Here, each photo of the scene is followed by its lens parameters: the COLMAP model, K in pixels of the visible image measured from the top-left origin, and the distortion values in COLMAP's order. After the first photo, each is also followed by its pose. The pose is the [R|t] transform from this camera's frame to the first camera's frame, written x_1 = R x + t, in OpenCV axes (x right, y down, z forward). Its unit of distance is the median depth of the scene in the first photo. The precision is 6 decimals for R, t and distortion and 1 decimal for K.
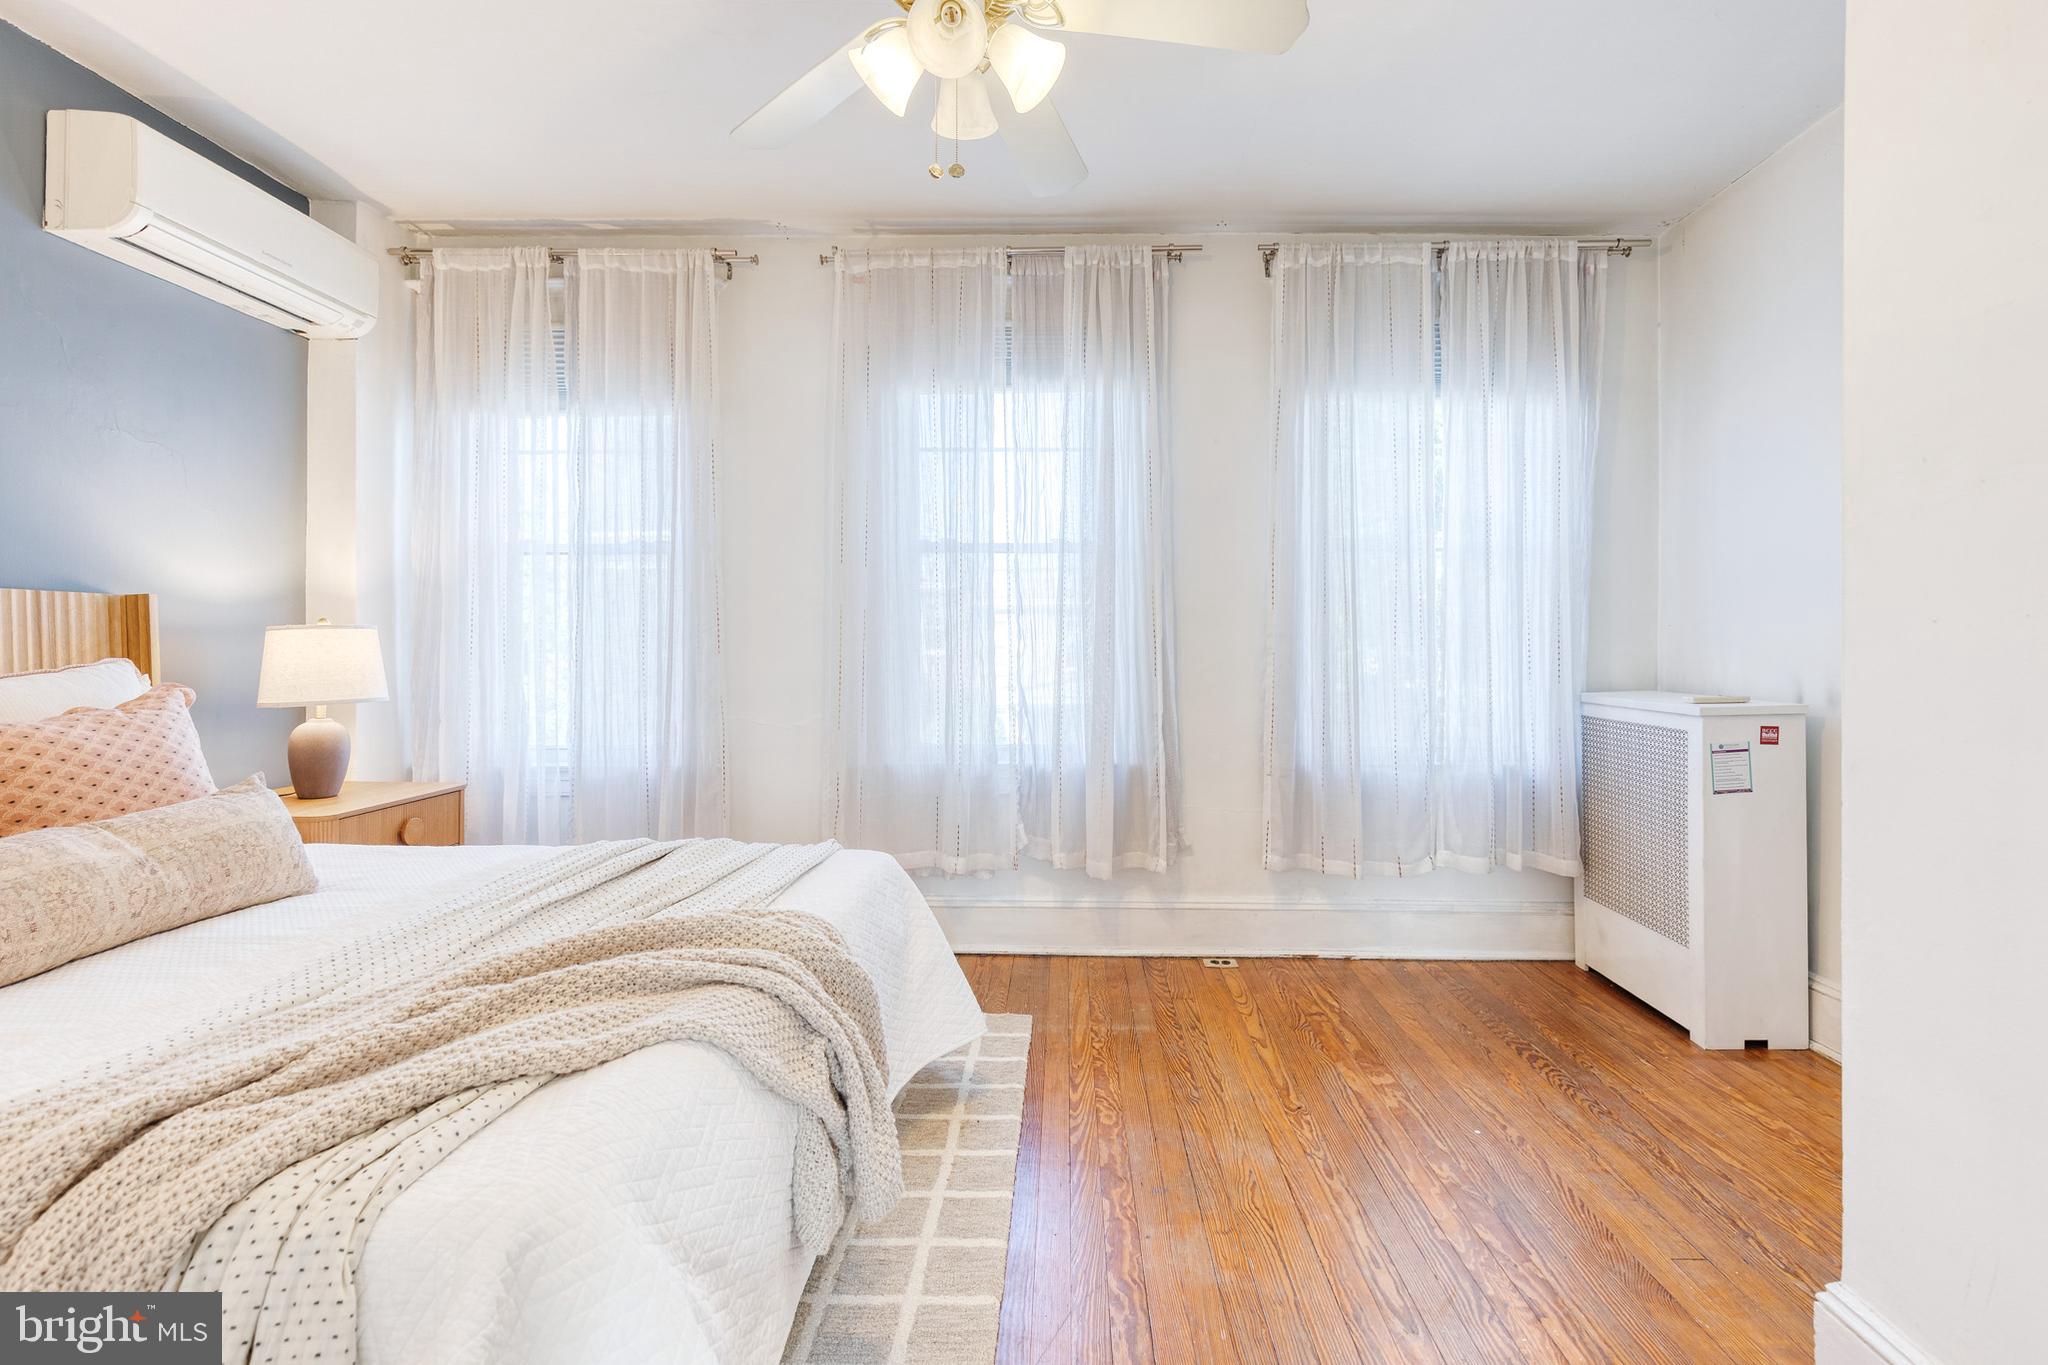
lens RADIAL K [[924.4, 0, 1037.5], [0, 924.4, 676.8], [0, 0, 1]] dist [0.004448, -0.000454]
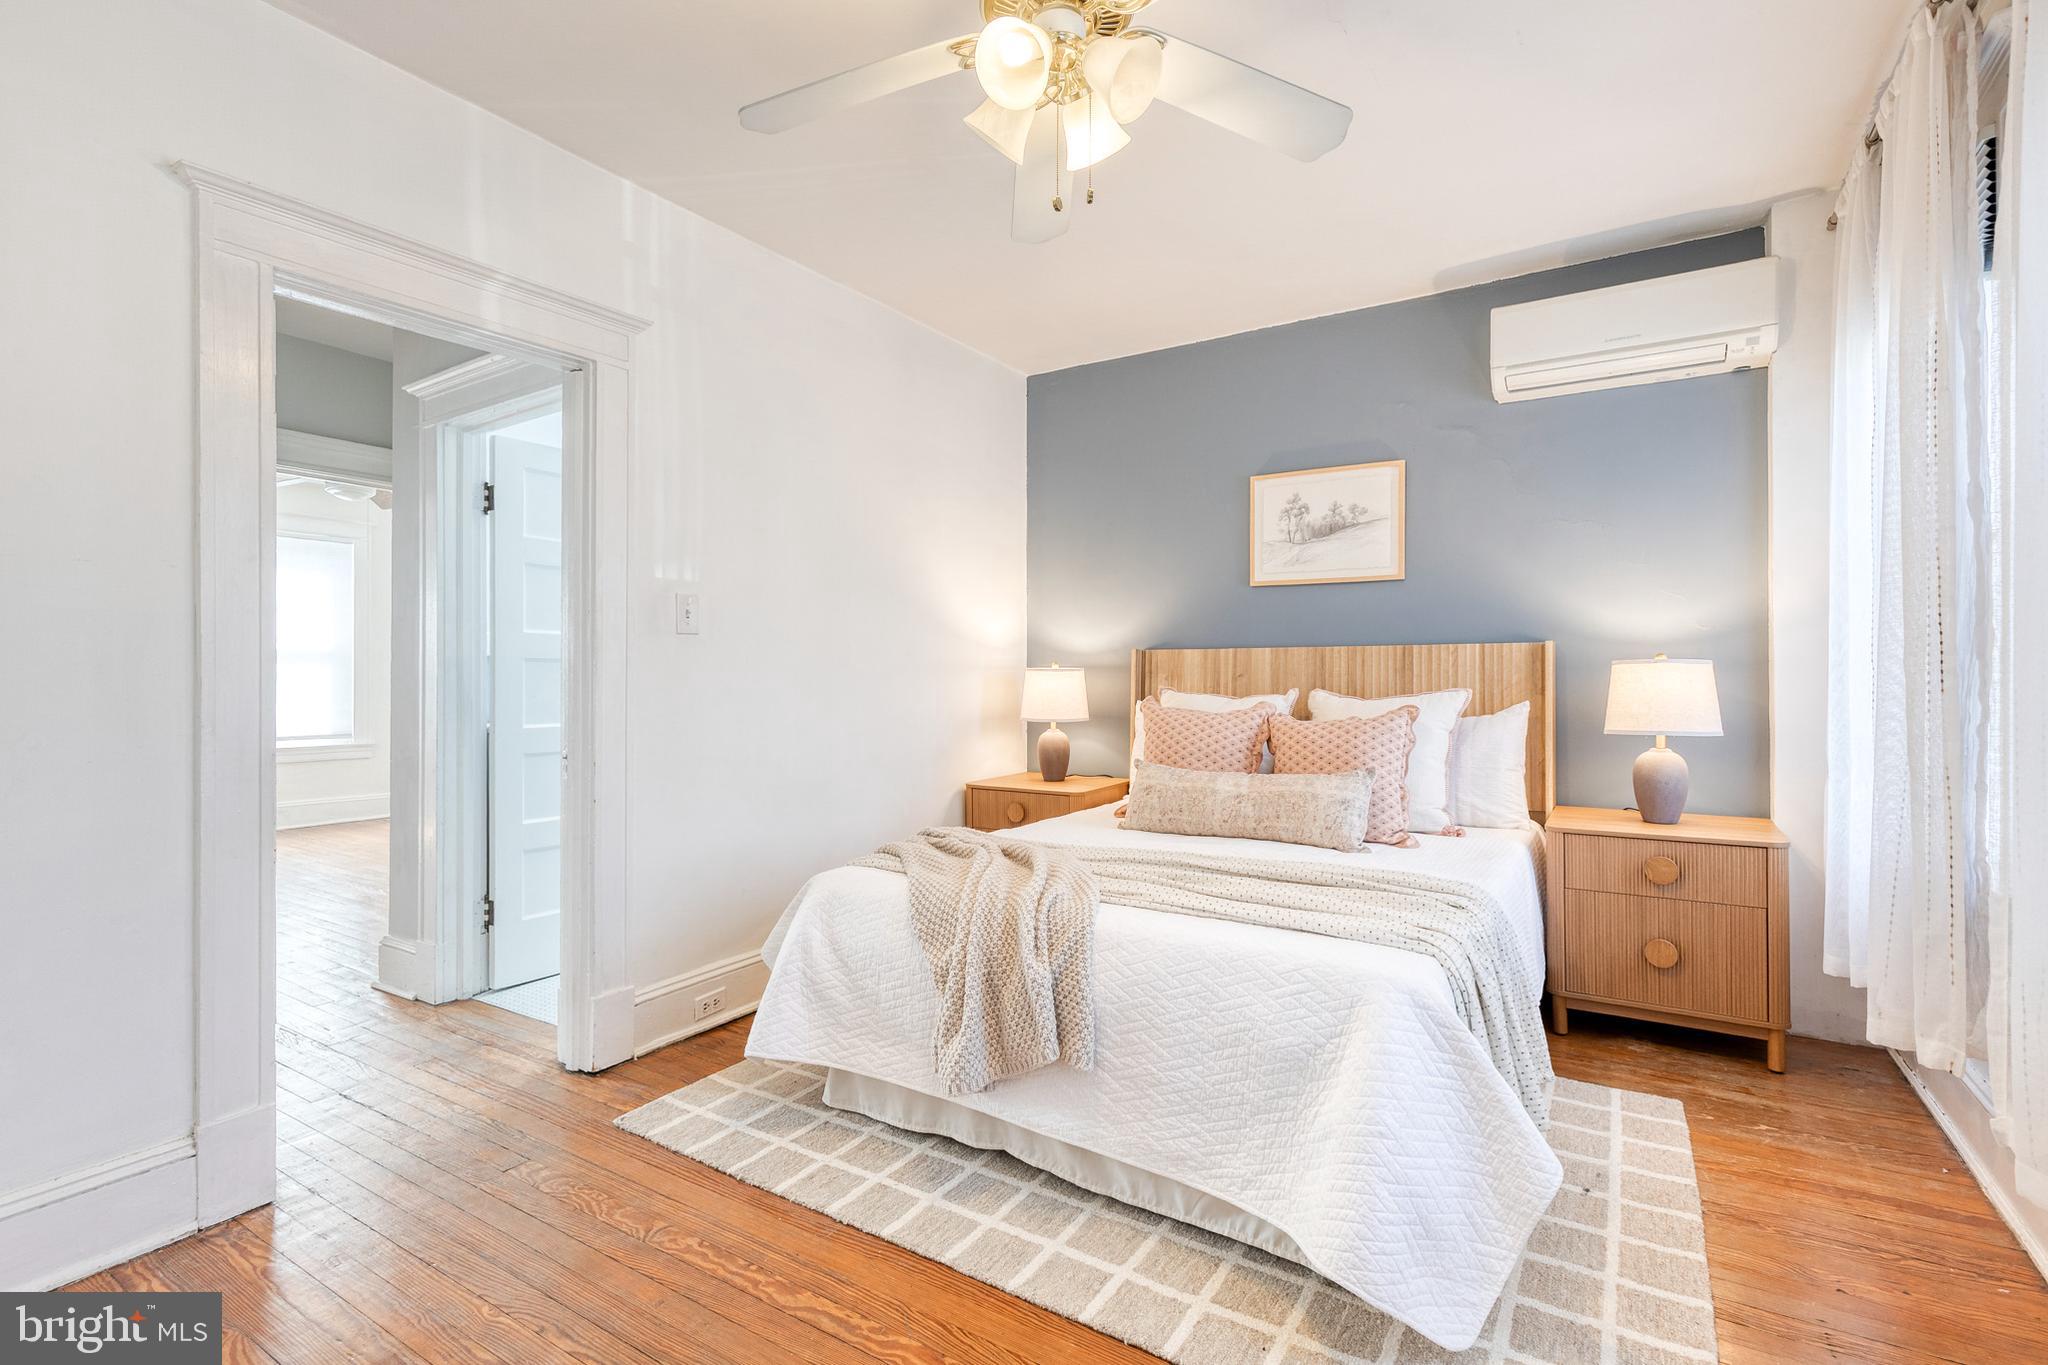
lens RADIAL K [[924.4, 0, 1037.5], [0, 924.4, 676.8], [0, 0, 1]] dist [0.004448, -0.000454]
pose [[-0.502337, -0.006461, -0.864648, 0.615283], [-0.027751, 0.999577, 0.008653, -0.032301], [0.864226, 0.028342, -0.502304, 1.150019]]
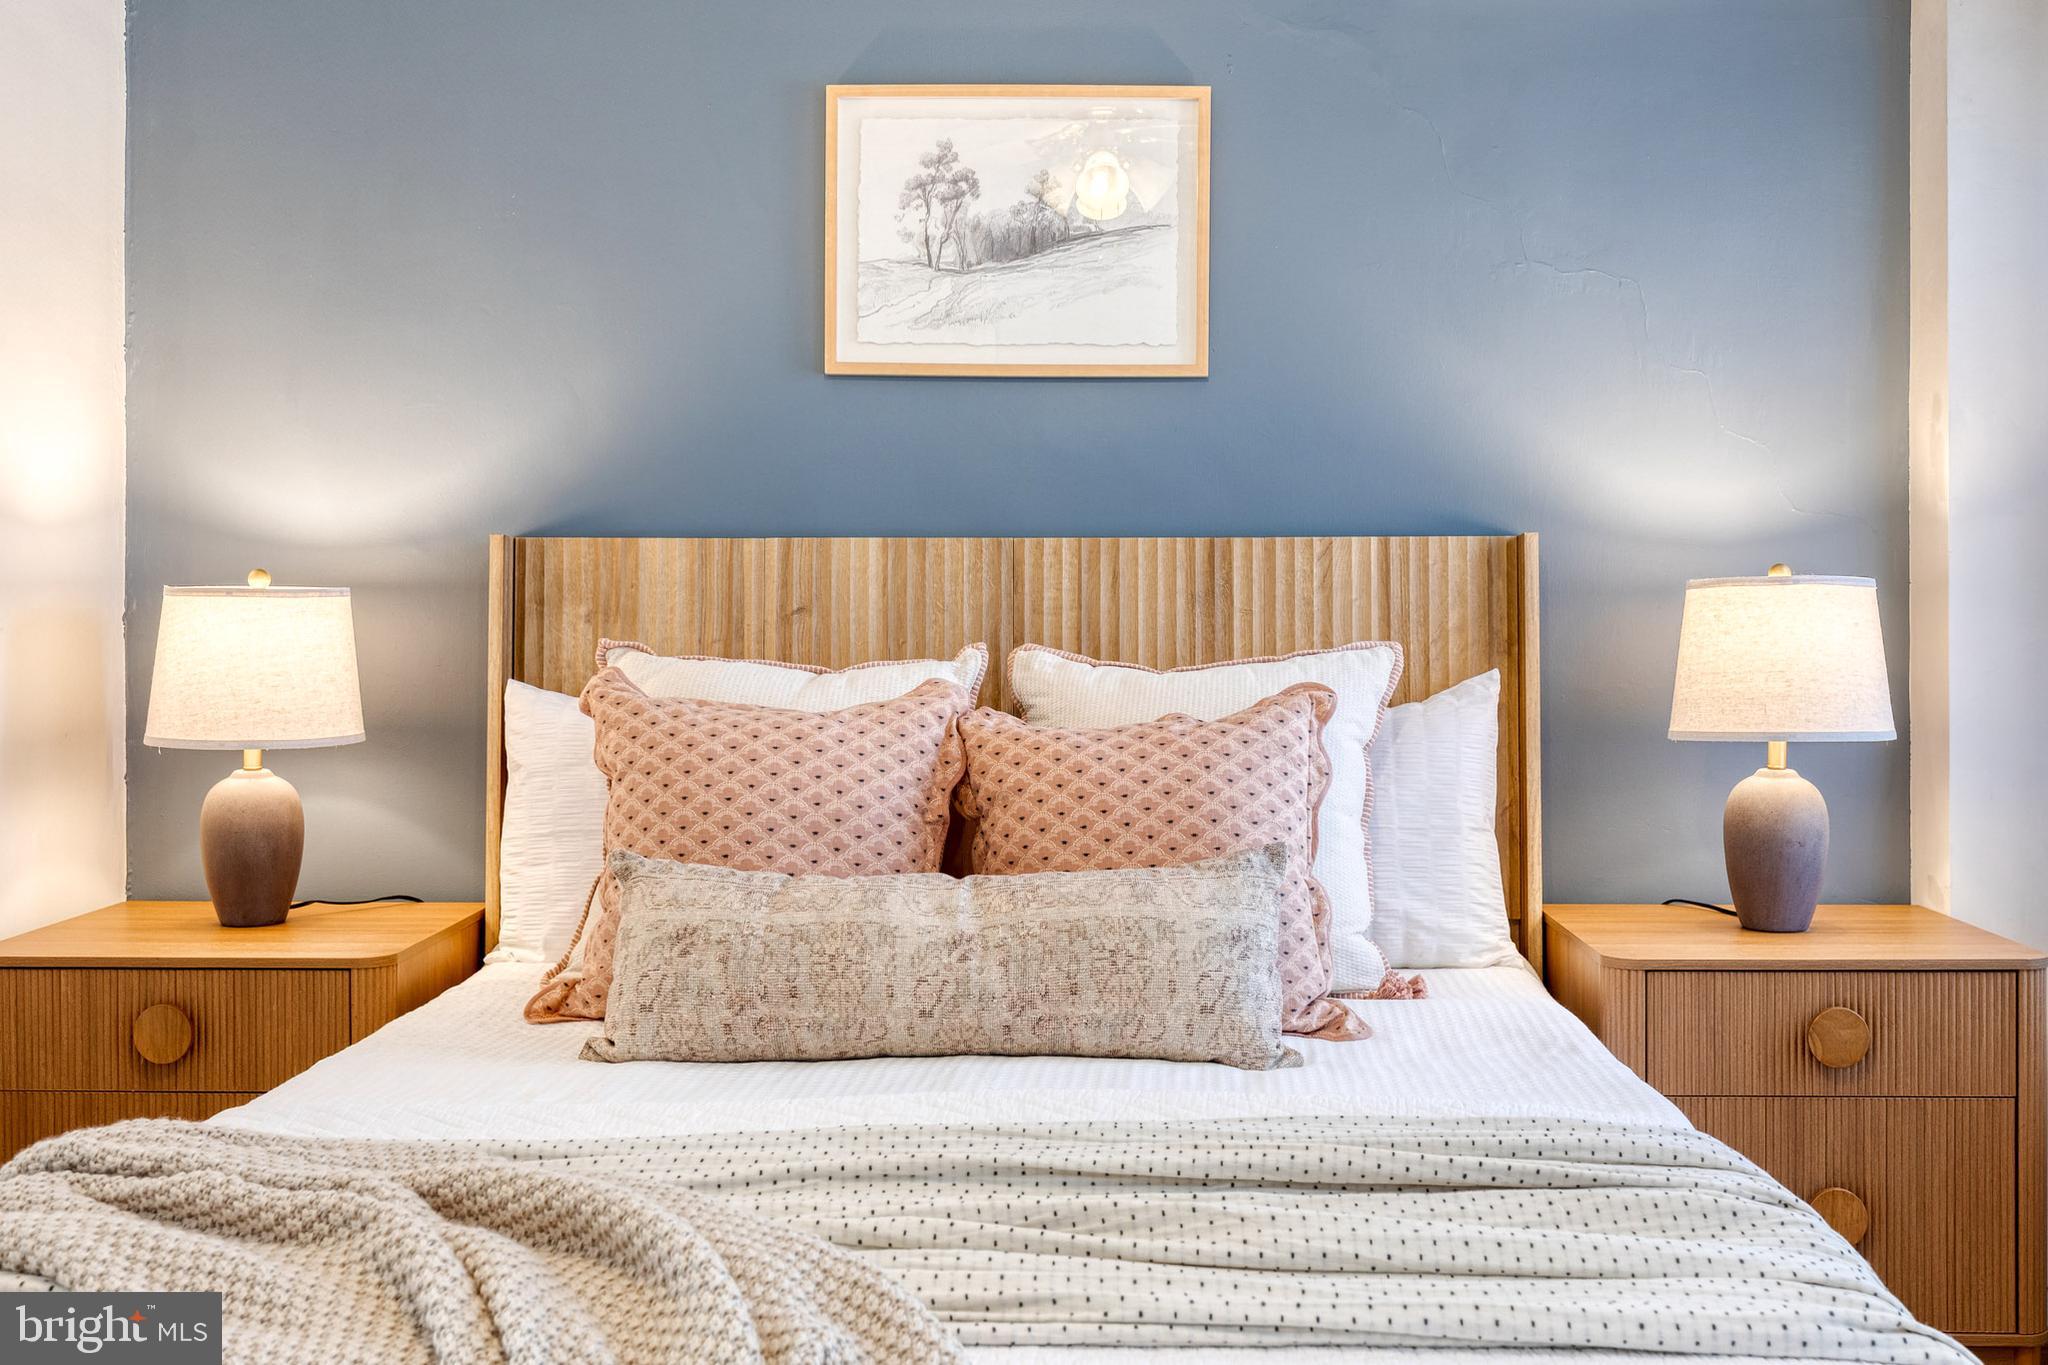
lens RADIAL K [[2144.8, 0, 1053.0], [0, 2144.8, 624.2], [0, 0, 1]] dist [0.004734, 0.004637]
pose [[0.008693, -0.003492, -0.999956, 0.436583], [-0.029416, 0.999560, -0.003746, -0.019707], [0.999529, 0.029447, 0.008586, 0.765372]]
